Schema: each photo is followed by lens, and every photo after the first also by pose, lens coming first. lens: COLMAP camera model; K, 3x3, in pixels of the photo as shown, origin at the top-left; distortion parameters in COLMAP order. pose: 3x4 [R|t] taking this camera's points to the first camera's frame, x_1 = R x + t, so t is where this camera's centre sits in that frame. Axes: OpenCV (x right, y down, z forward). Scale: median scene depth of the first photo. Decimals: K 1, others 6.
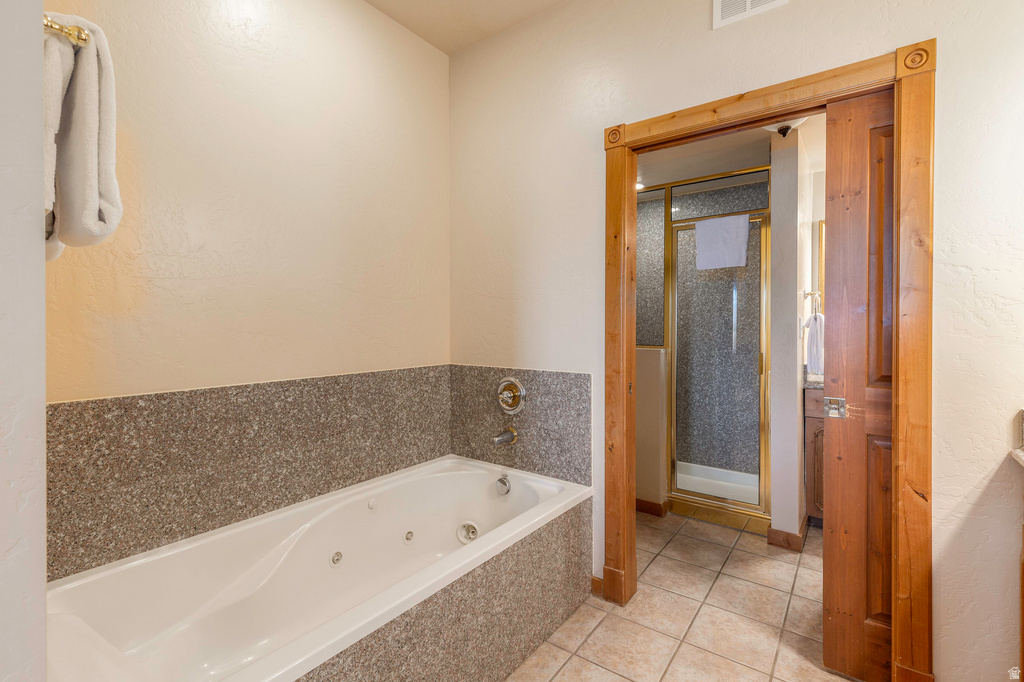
lens RADIAL K [[469.6, 0, 528.4], [0, 469.6, 331.0], [0, 0, 1]] dist [0.006420, -0.000074]
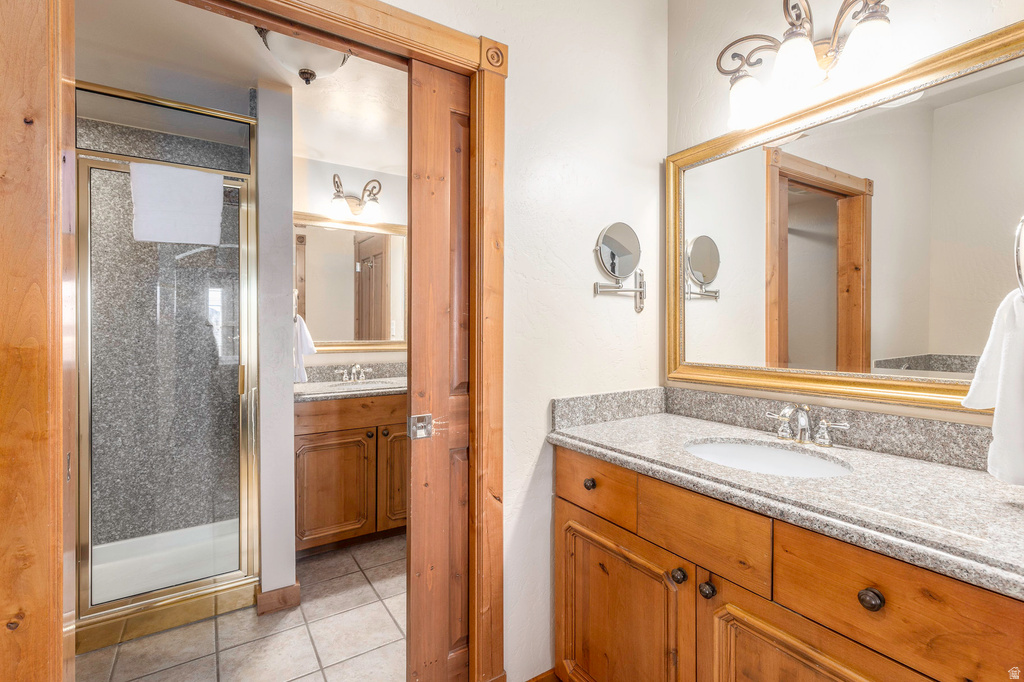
lens RADIAL K [[469.6, 0, 528.4], [0, 469.6, 331.0], [0, 0, 1]] dist [0.006420, -0.000074]
pose [[0.367532, -0.006856, 0.929986, -0.060946], [0.012168, 0.999923, 0.002562, -0.007320], [-0.929931, 0.010375, 0.367587, 0.527541]]
